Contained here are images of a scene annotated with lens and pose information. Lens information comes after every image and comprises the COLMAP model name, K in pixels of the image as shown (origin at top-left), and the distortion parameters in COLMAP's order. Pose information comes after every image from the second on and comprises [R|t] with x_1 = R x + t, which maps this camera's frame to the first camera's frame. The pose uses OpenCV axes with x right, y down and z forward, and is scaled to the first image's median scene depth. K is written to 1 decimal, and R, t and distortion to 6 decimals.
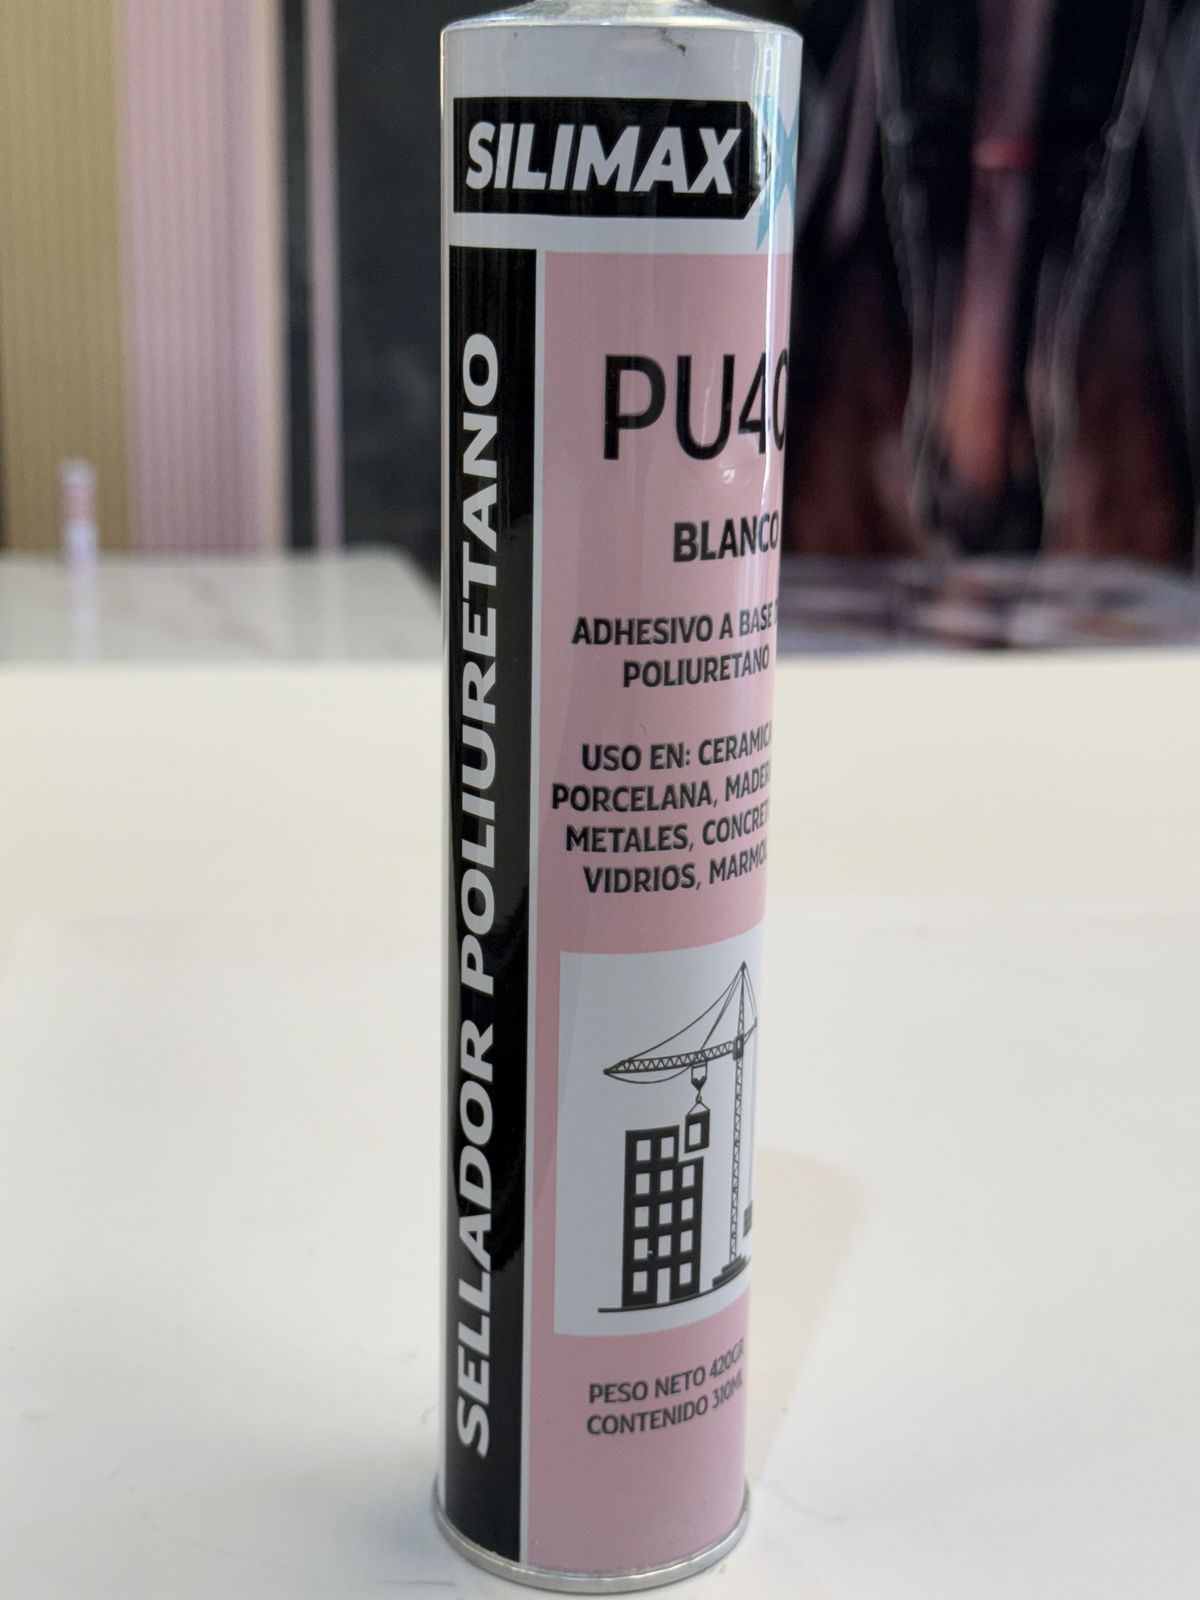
lens RADIAL K [[2235.5, 0, 599.9], [0, 2235.5, 797.7], [0, 0, 1]] dist [0.079394, 0.000000]
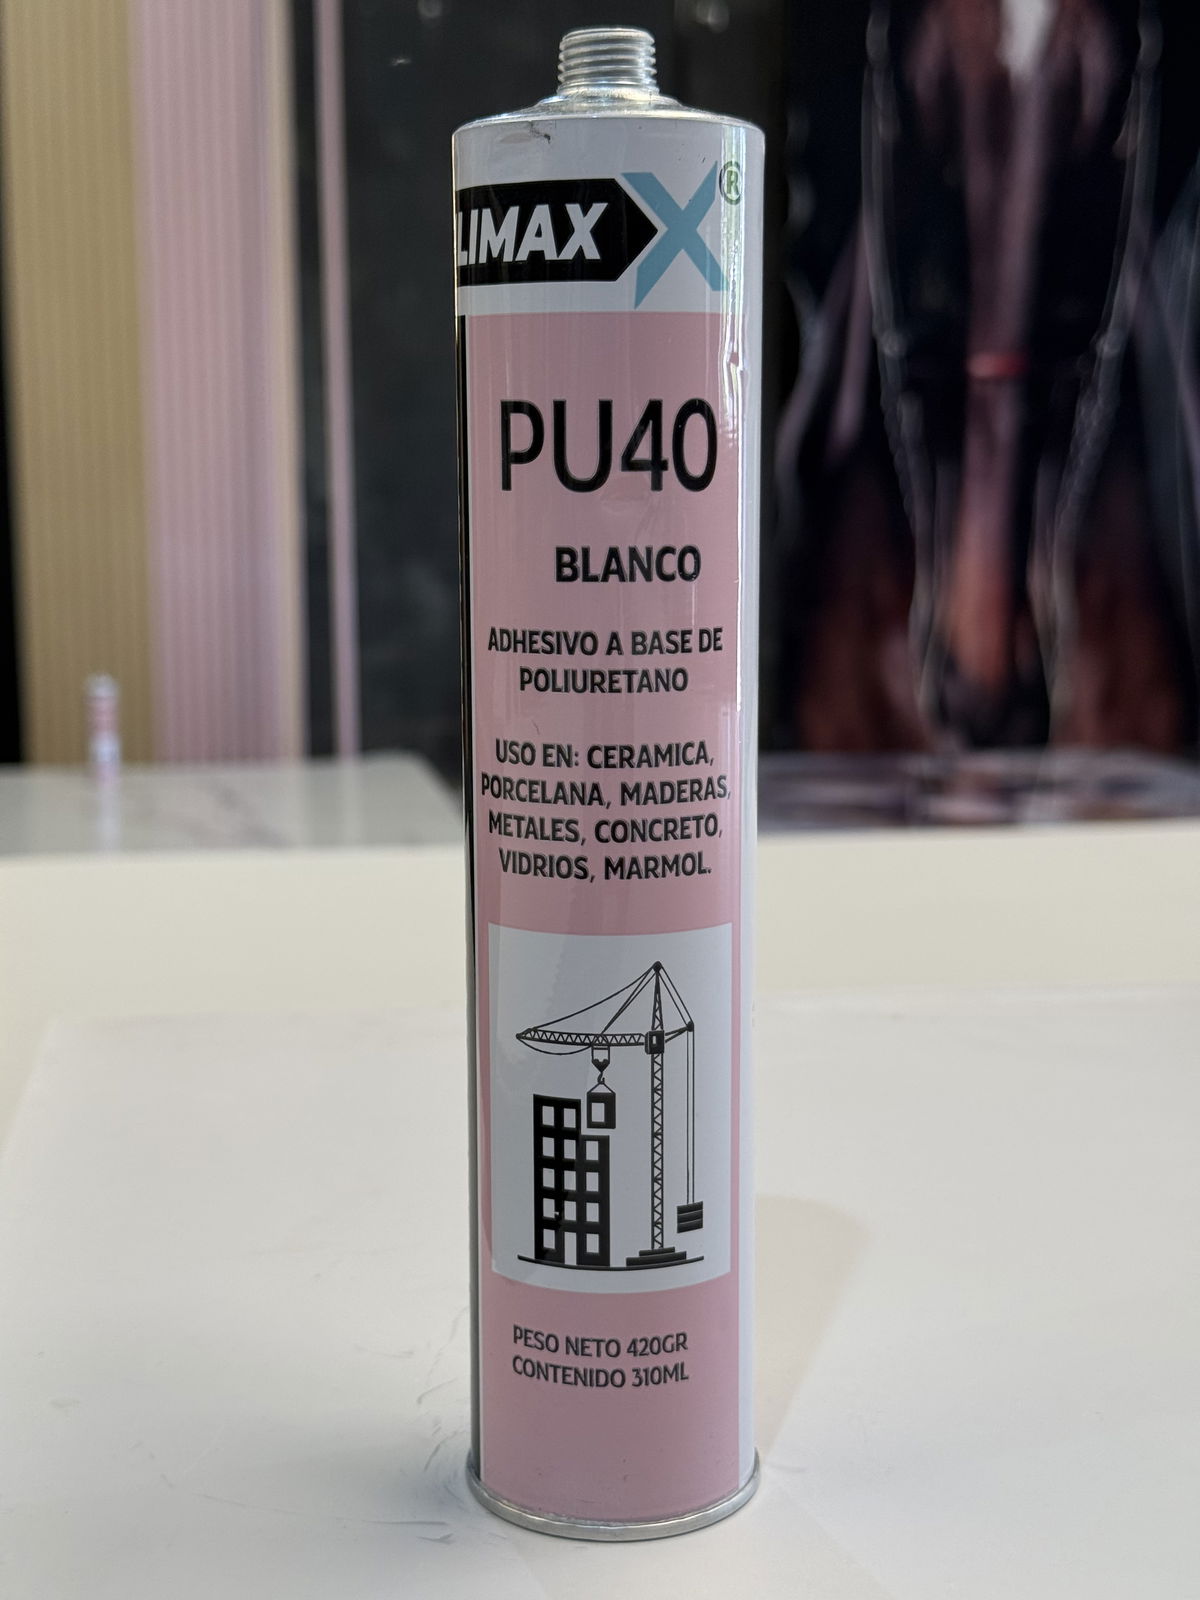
lens RADIAL K [[2235.5, 0, 601.6], [0, 2235.5, 804.0], [0, 0, 1]] dist [0.079394, 0.000000]
pose [[0.777963, 0.084132, -0.622652, 0.747686], [-0.139881, 0.989315, -0.041097, 0.048482], [0.612542, 0.119069, 0.781419, 0.136330]]
